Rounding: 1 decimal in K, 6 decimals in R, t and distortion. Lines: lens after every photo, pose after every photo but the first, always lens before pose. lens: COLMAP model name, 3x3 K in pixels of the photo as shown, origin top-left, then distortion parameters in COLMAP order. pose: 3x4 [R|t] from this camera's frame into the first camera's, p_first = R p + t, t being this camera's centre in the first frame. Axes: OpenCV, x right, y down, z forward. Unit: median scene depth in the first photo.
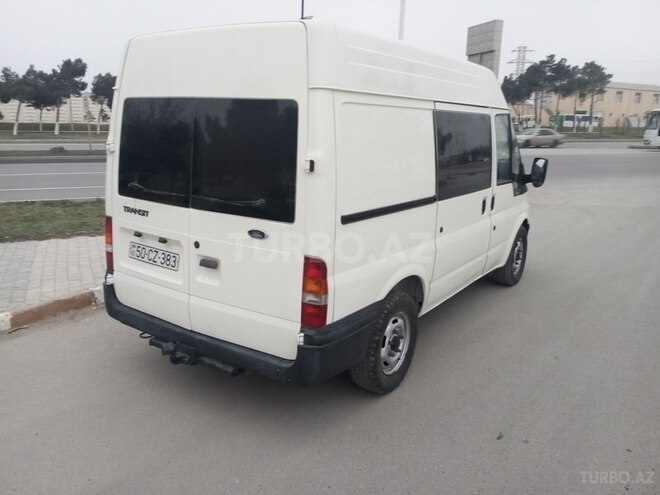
lens RADIAL K [[540.5, 0, 321.4], [0, 540.5, 233.1], [0, 0, 1]] dist [0.069676, -0.090177]
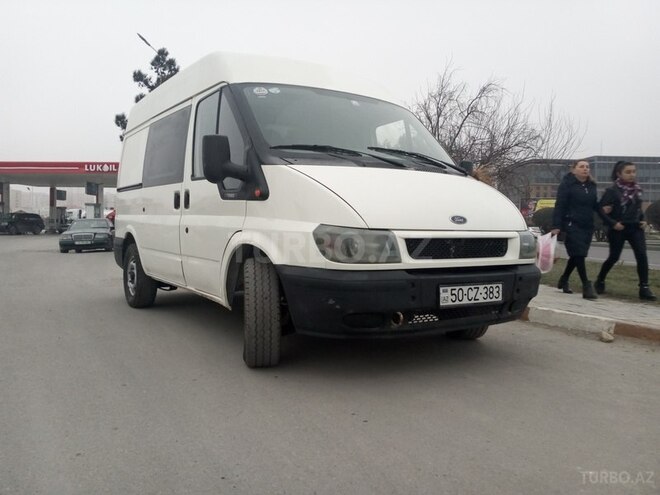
lens RADIAL K [[540.5, 0, 321.4], [0, 540.5, 233.1], [0, 0, 1]] dist [0.069676, -0.090177]
pose [[-0.383364, -0.019110, -0.923400, 1.397152], [-0.219896, 0.972925, 0.071158, -0.153465], [0.897039, 0.230332, -0.377186, 2.072069]]
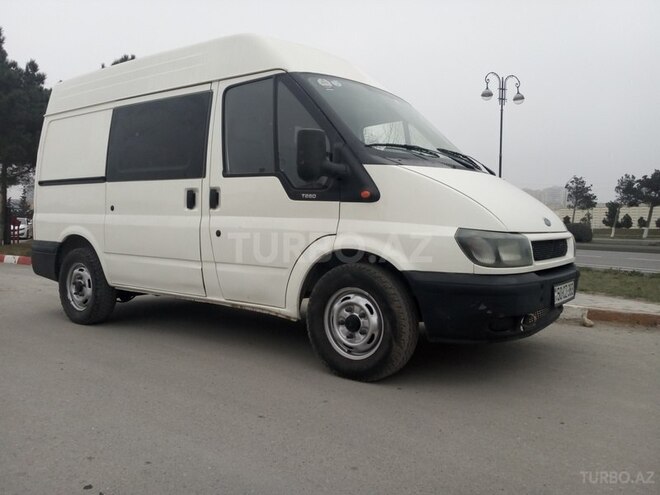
lens RADIAL K [[540.5, 0, 321.4], [0, 540.5, 233.1], [0, 0, 1]] dist [0.069676, -0.090177]
pose [[-0.043104, -0.008400, -0.999035, 1.447495], [-0.223563, 0.974689, 0.001450, -0.058940], [0.973736, 0.223409, -0.043891, 1.610158]]
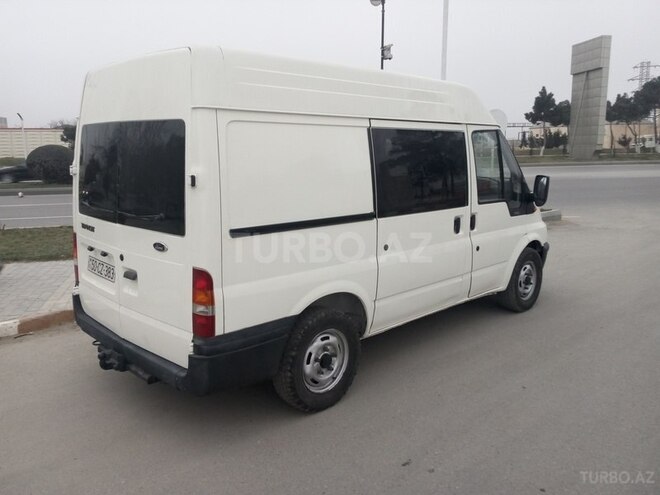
lens RADIAL K [[540.5, 0, 321.4], [0, 540.5, 233.1], [0, 0, 1]] dist [0.069676, -0.090177]
pose [[0.981616, 0.003525, -0.190833, 0.318468], [-0.013048, 0.998730, -0.048670, 0.018179], [0.190419, 0.050265, 0.980415, 0.016216]]
